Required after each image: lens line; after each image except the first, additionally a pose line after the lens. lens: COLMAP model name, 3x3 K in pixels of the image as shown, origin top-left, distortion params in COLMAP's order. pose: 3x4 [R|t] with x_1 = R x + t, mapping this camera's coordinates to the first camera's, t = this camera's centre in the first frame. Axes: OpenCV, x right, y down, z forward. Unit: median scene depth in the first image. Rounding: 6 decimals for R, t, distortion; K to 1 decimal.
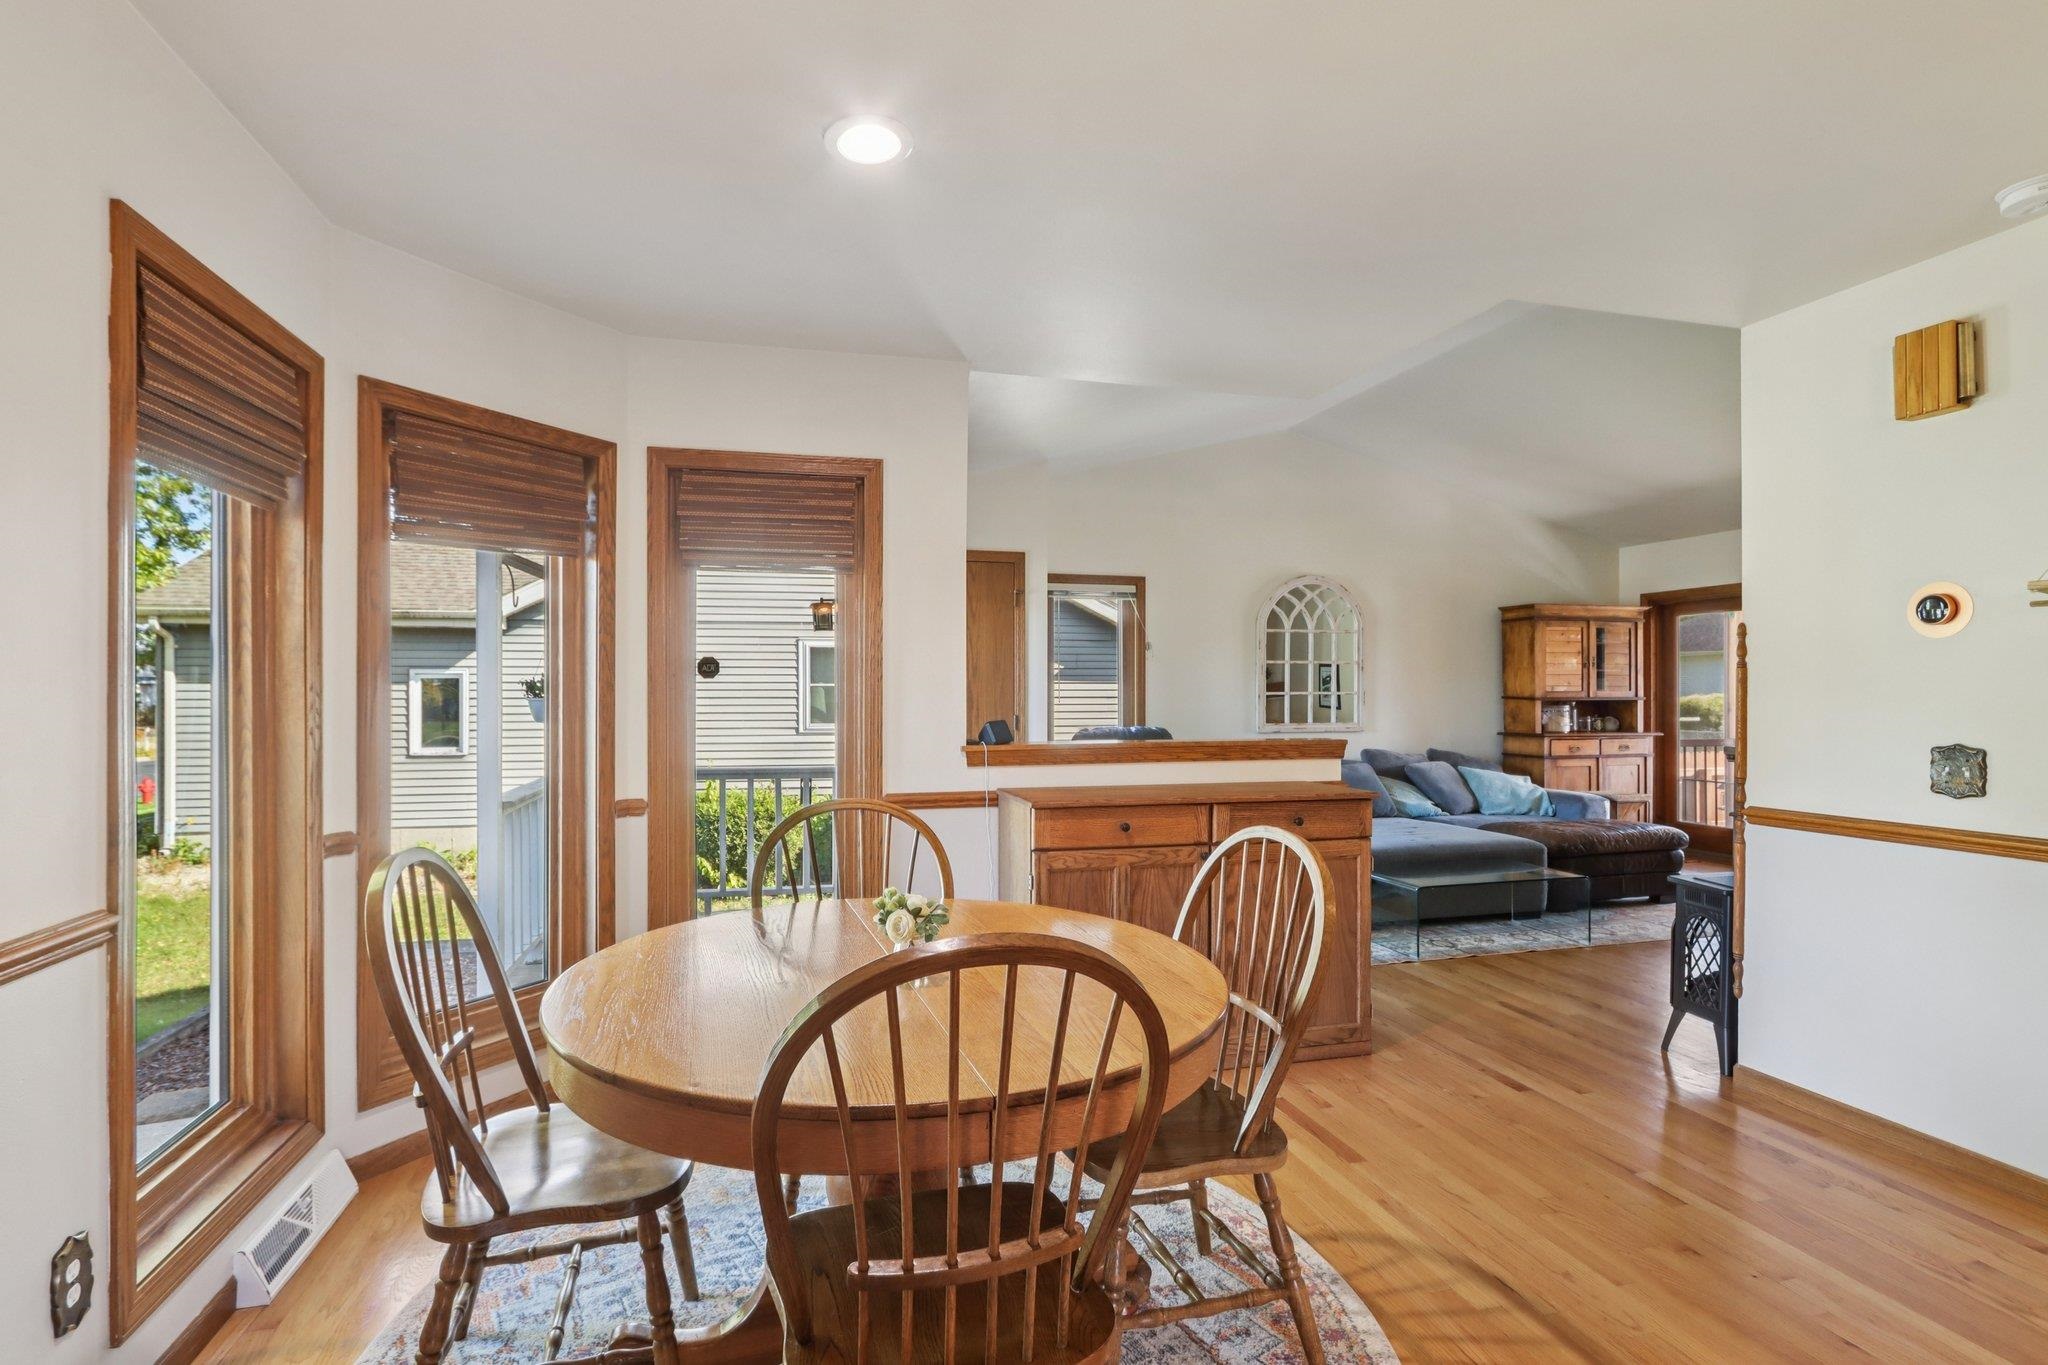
lens RADIAL K [[968.2, 0, 992.8], [0, 968.2, 691.2], [0, 0, 1]] dist [-0.017566, 0.002773]
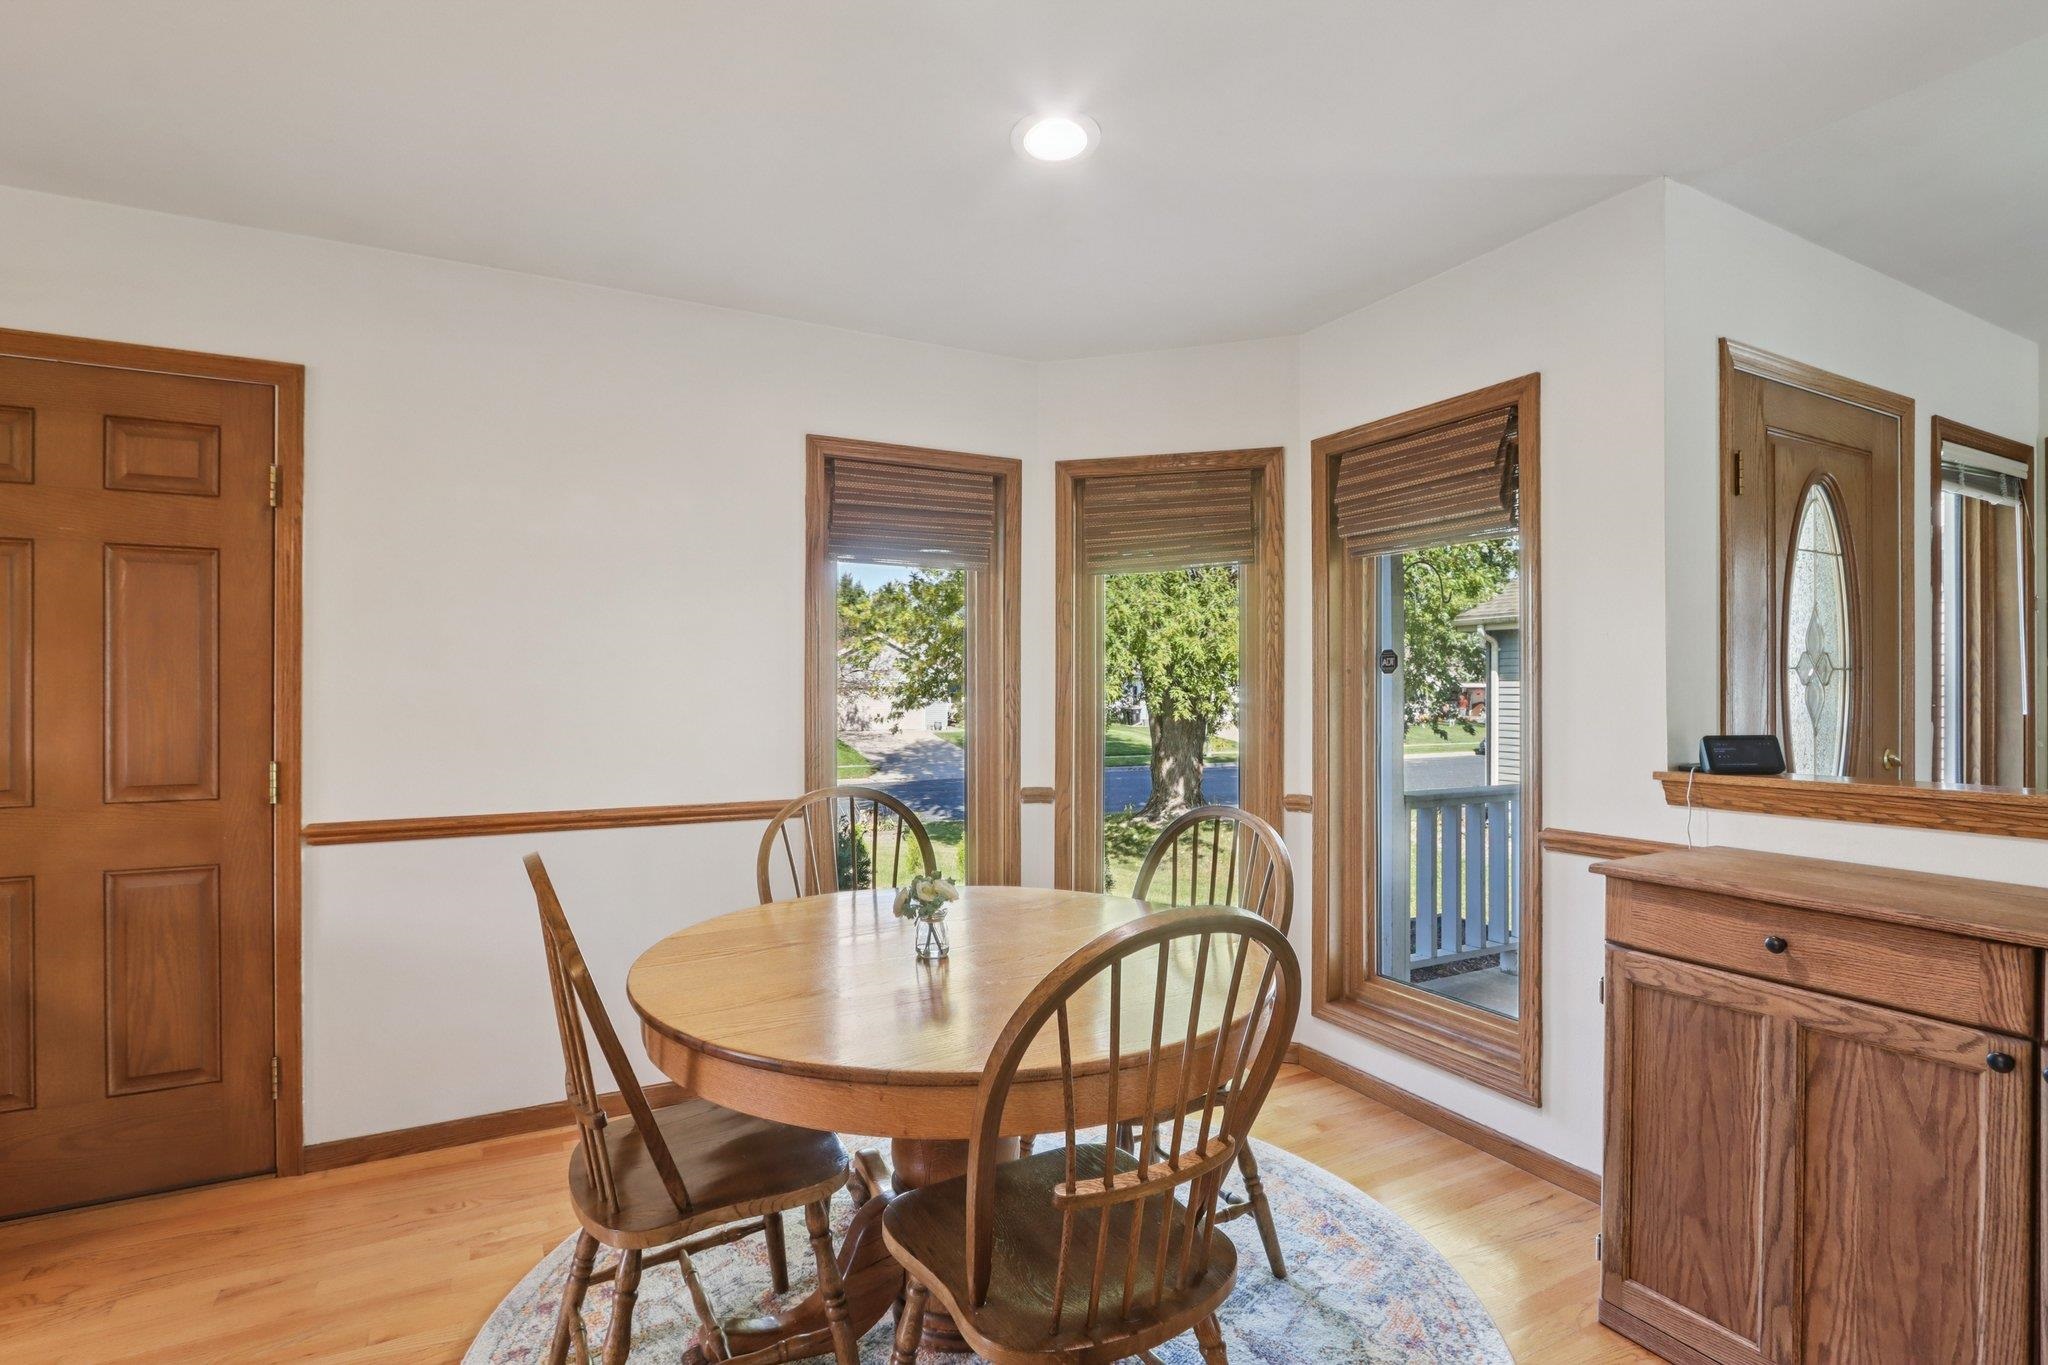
lens RADIAL K [[968.2, 0, 992.6], [0, 968.2, 686.3], [0, 0, 1]] dist [-0.017566, 0.002773]
pose [[0.234487, -0.002803, -0.972115, 0.242740], [0.001276, 0.999996, -0.002576, 0.000421], [0.972118, -0.000636, 0.234490, 0.206595]]
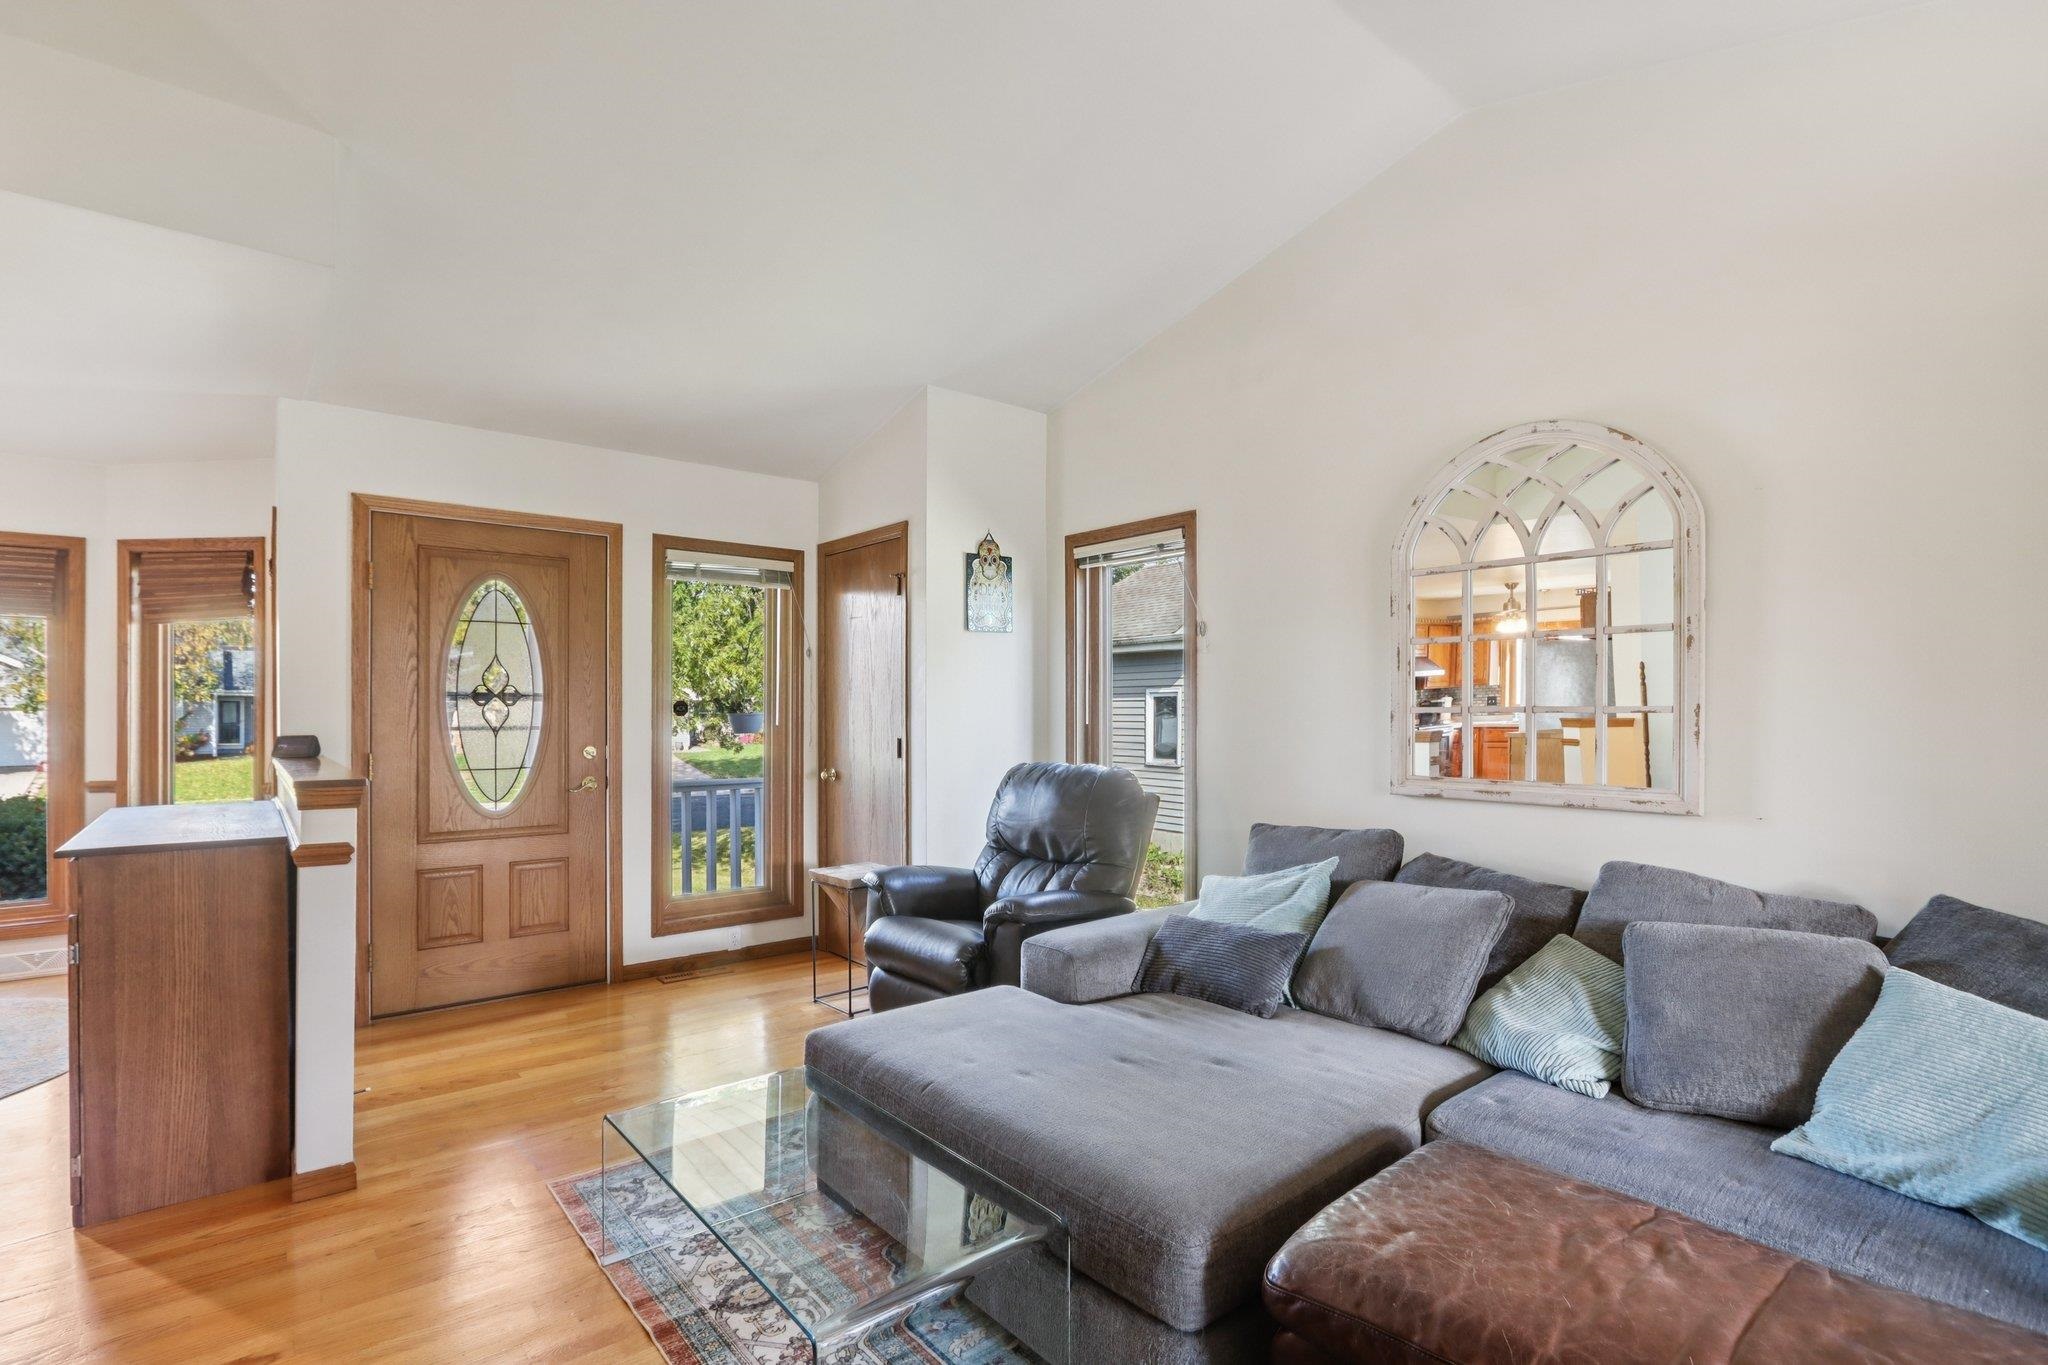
lens RADIAL K [[968.2, 0, 995.3], [0, 968.2, 704.9], [0, 0, 1]] dist [-0.017566, 0.002773]
pose [[0.413962, -0.004717, -0.910282, 0.623533], [0.000956, 0.999988, -0.004748, 0.001856], [0.910293, 0.001095, 0.413962, 0.636209]]
